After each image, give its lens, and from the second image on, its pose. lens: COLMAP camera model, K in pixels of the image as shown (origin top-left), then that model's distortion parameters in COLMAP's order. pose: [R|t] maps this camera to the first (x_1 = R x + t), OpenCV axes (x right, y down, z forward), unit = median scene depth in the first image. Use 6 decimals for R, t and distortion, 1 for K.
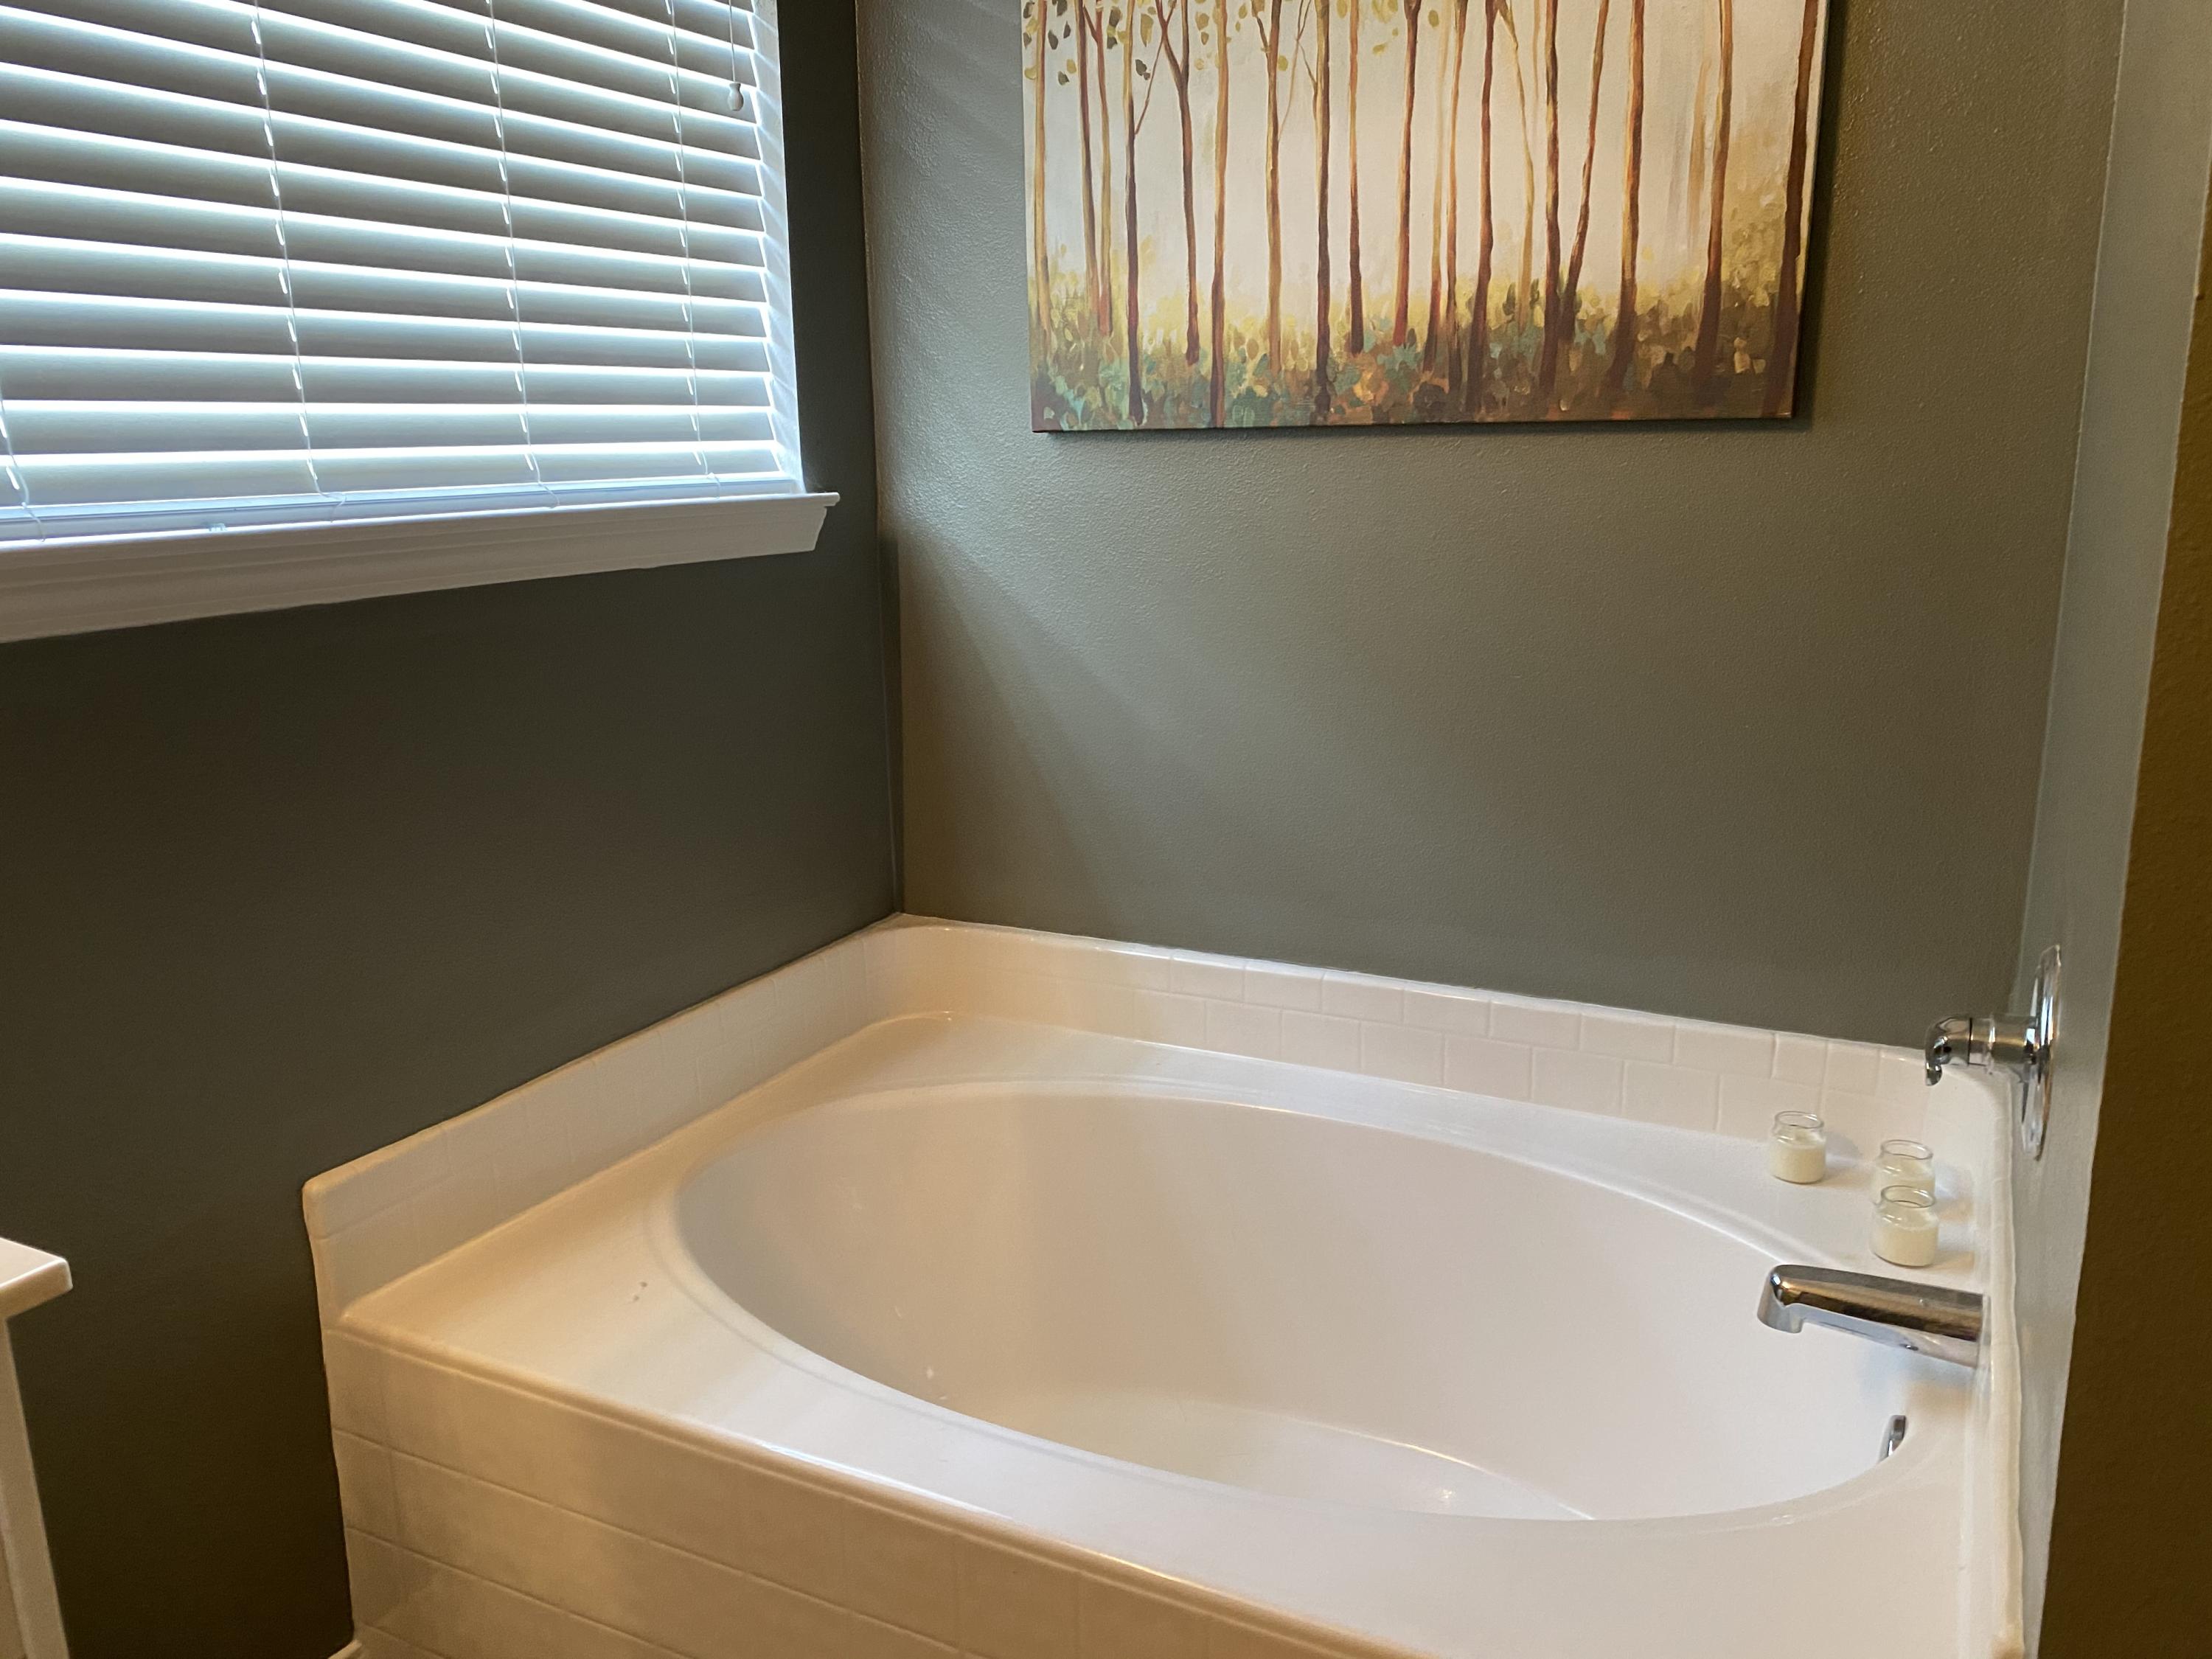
lens RADIAL K [[1686.7, 0, 1088.7], [0, 1686.7, 826.8], [0, 0, 1]] dist [0.011234, -0.019387]
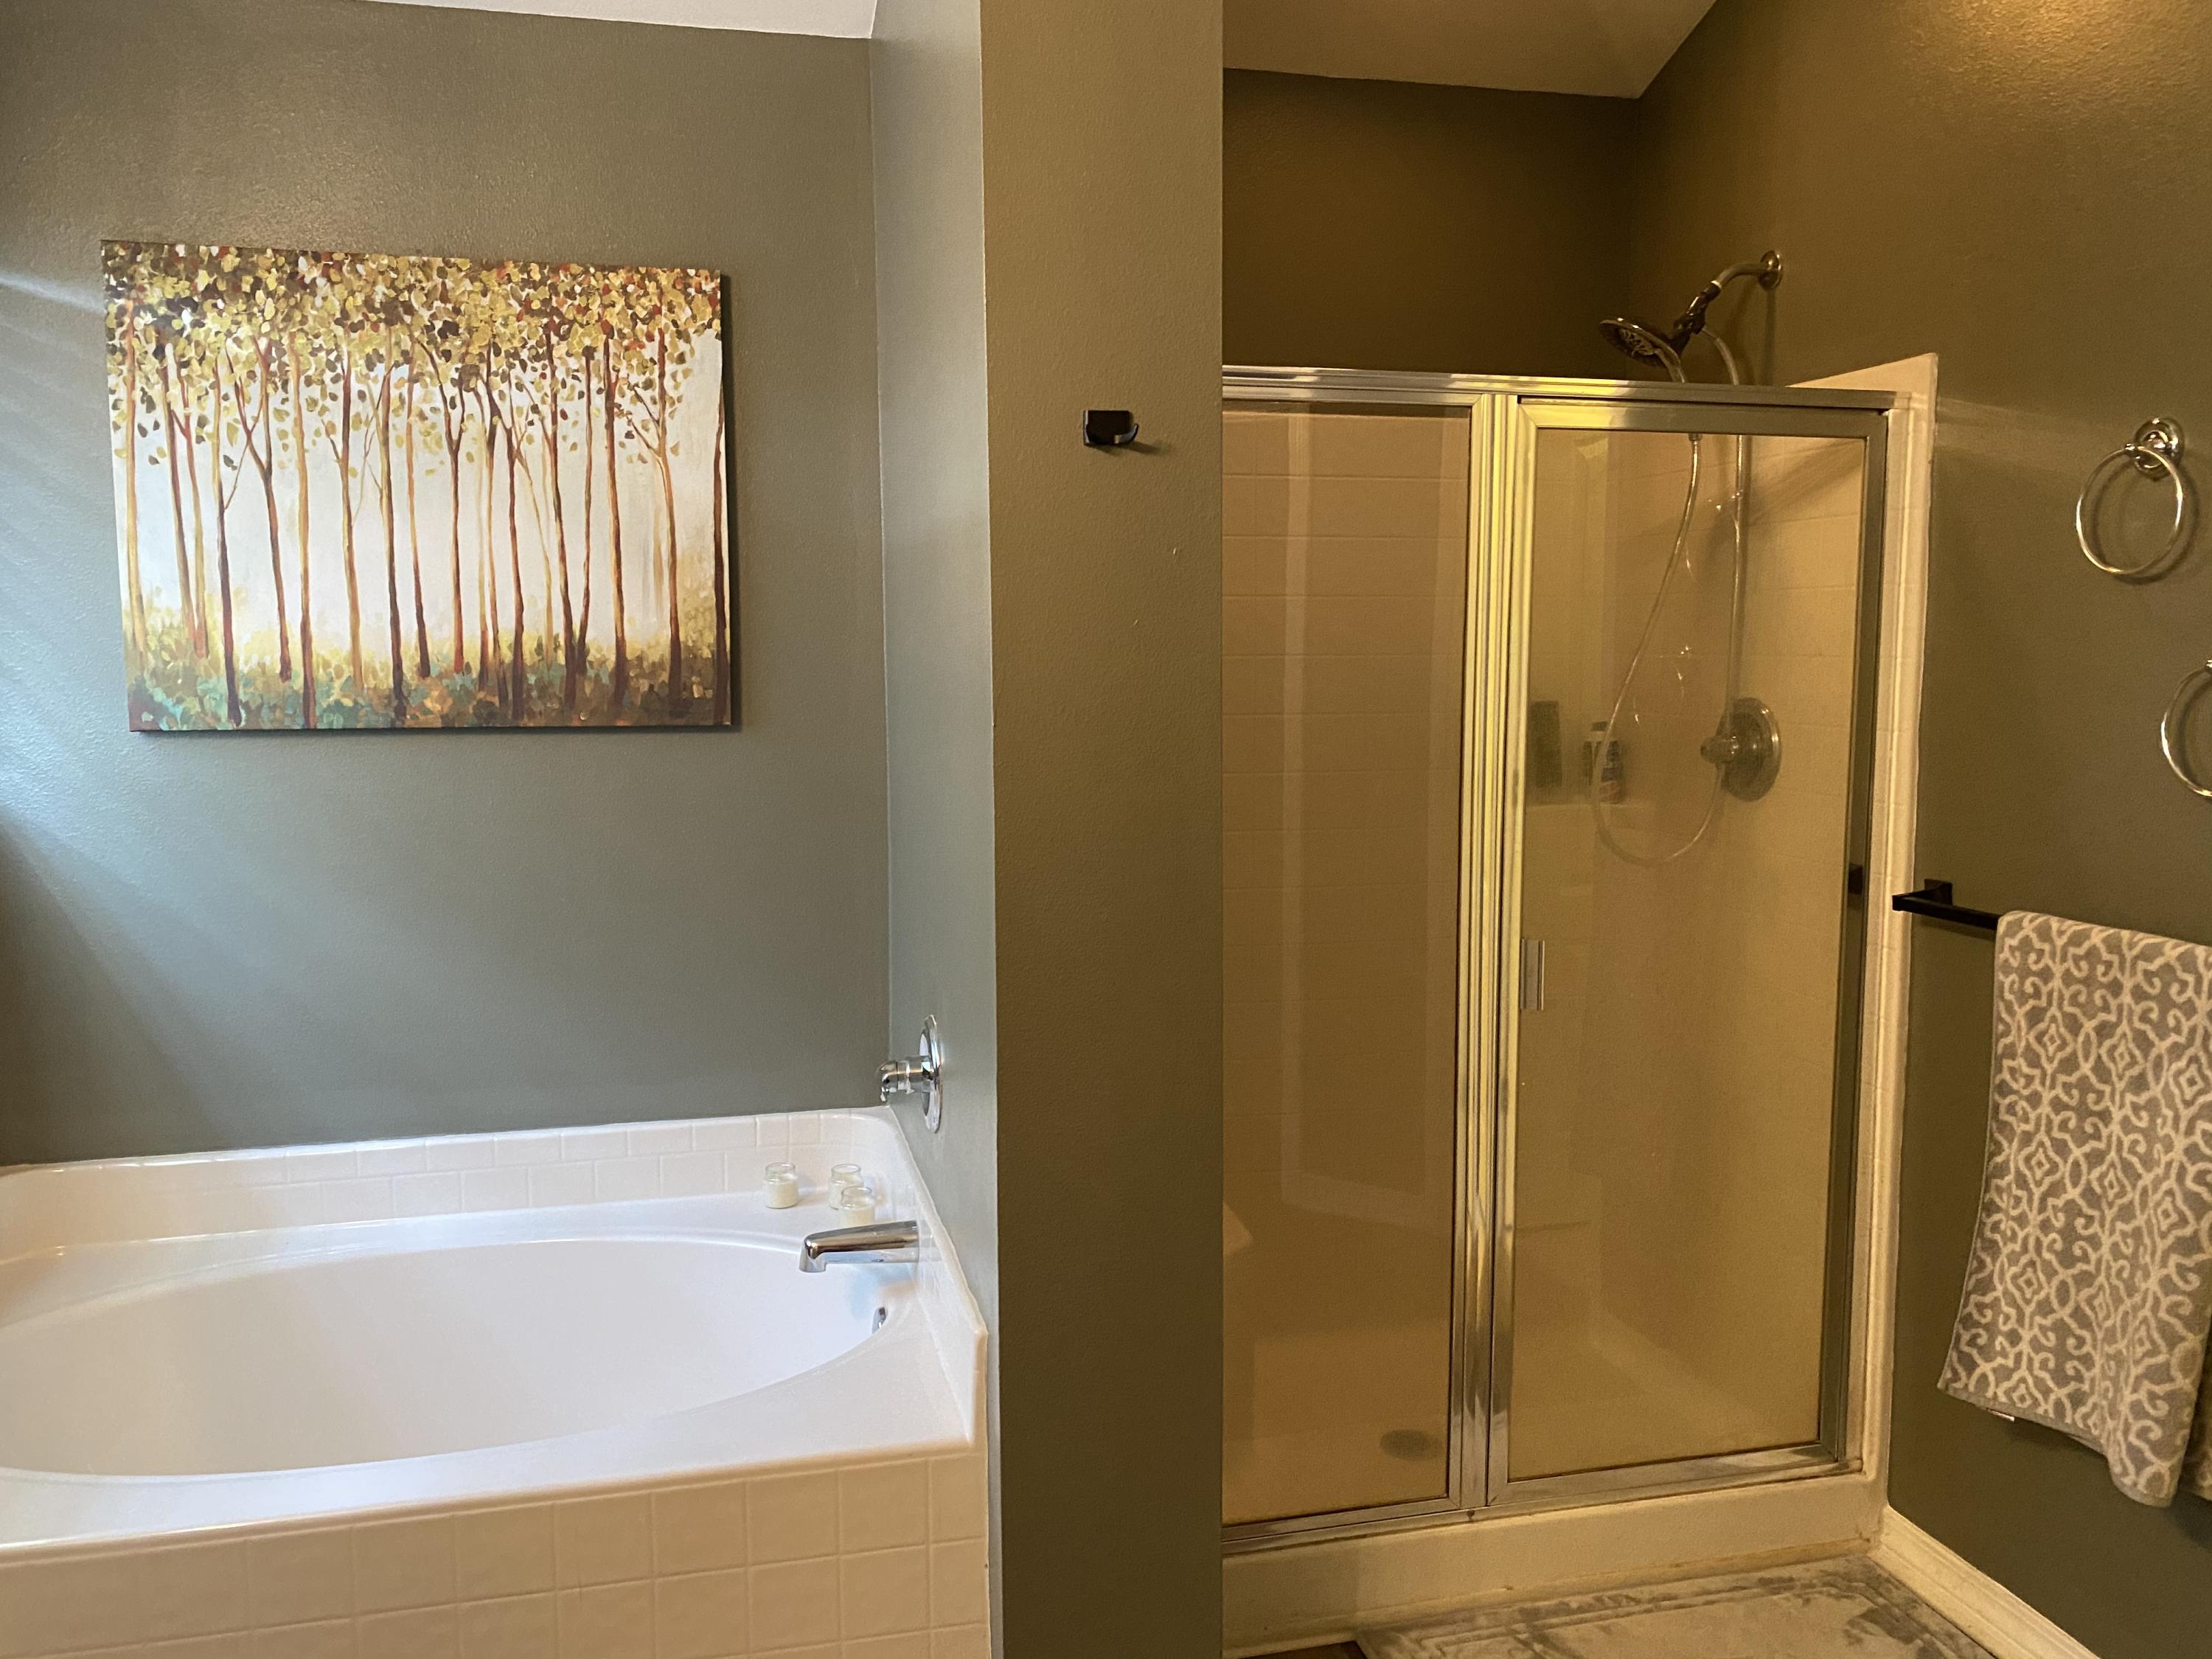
lens RADIAL K [[1686.7, 0, 1089.5], [0, 1686.7, 817.0], [0, 0, 1]] dist [0.011234, -0.019387]
pose [[0.763676, -0.057482, 0.643036, -0.323941], [0.134061, 0.988437, -0.070854, 0.003685], [-0.631527, 0.140316, 0.762551, -0.385123]]
